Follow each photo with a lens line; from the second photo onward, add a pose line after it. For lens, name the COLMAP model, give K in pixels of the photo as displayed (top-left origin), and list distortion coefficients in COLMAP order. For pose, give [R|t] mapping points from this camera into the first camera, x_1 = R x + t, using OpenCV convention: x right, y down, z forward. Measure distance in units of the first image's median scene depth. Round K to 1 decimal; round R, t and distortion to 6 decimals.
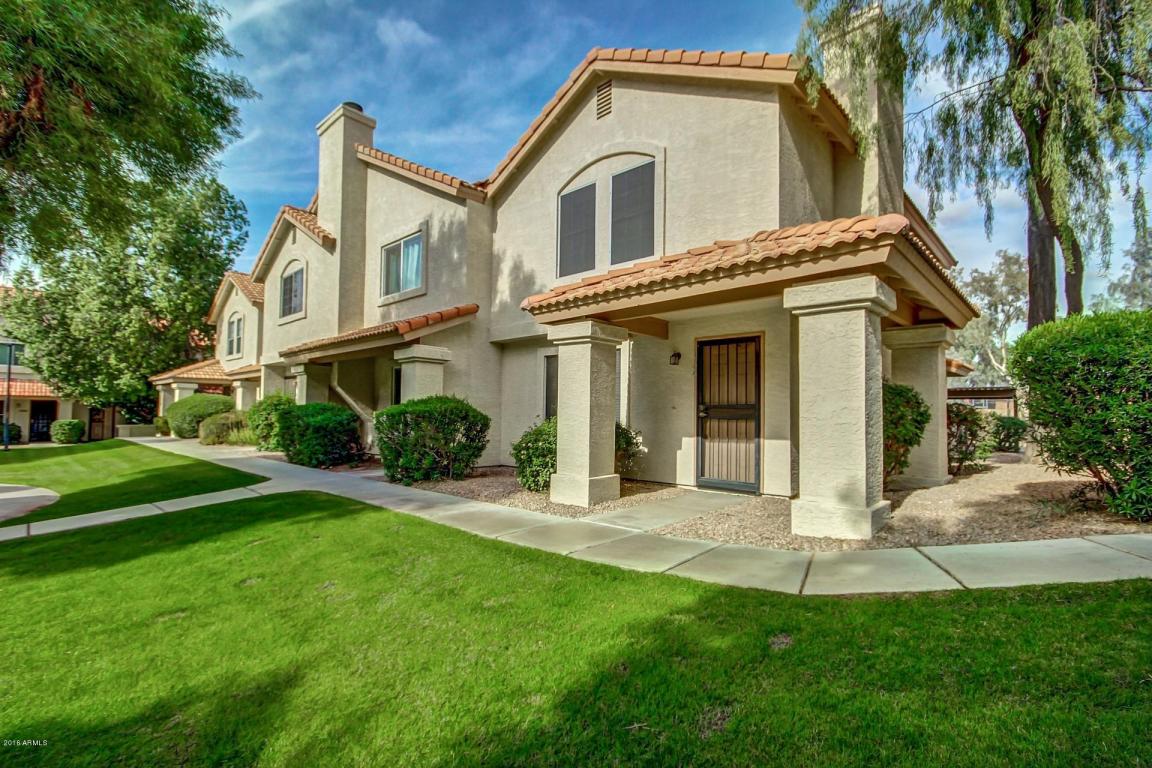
lens RADIAL K [[533.1, 0, 579.5], [0, 533.1, 390.7], [0, 0, 1]] dist [0.002894, -0.007642]
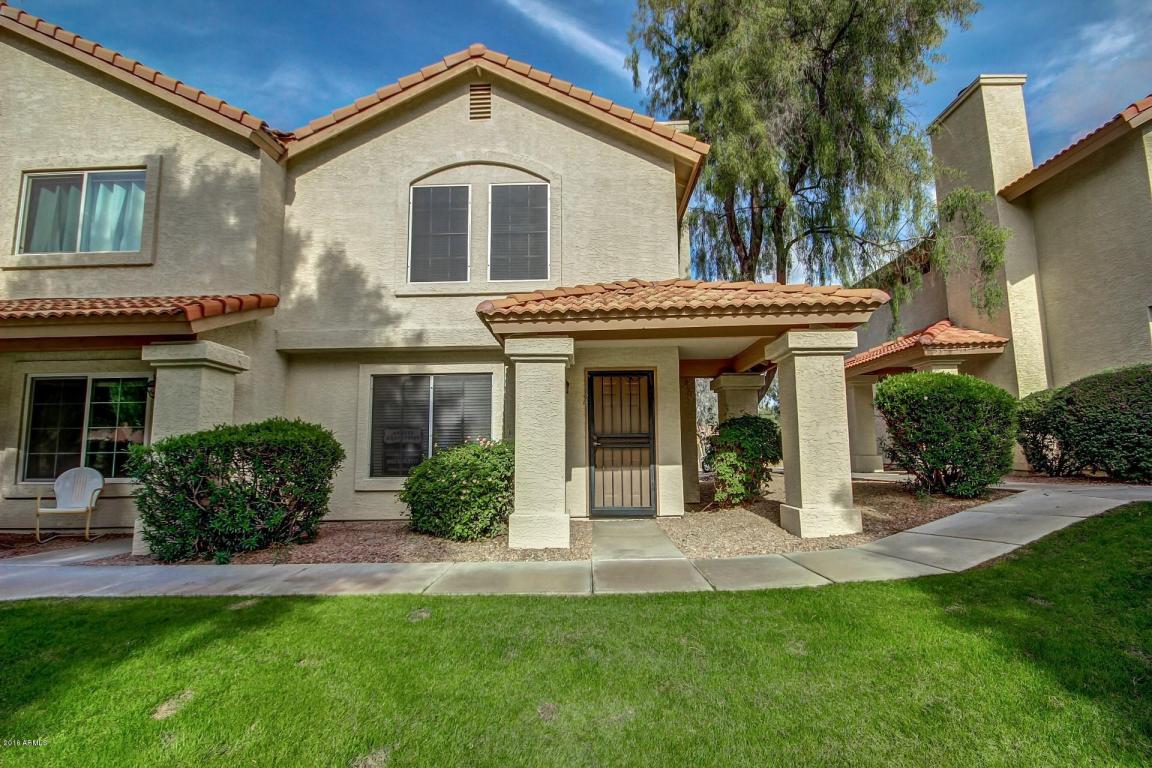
lens RADIAL K [[533.1, 0, 579.5], [0, 533.1, 390.7], [0, 0, 1]] dist [0.002894, -0.007642]
pose [[0.742530, 0.059603, 0.667156, -0.425906], [-0.008409, 0.996784, -0.079692, 0.022734], [-0.669760, 0.053564, 0.740643, 0.242019]]
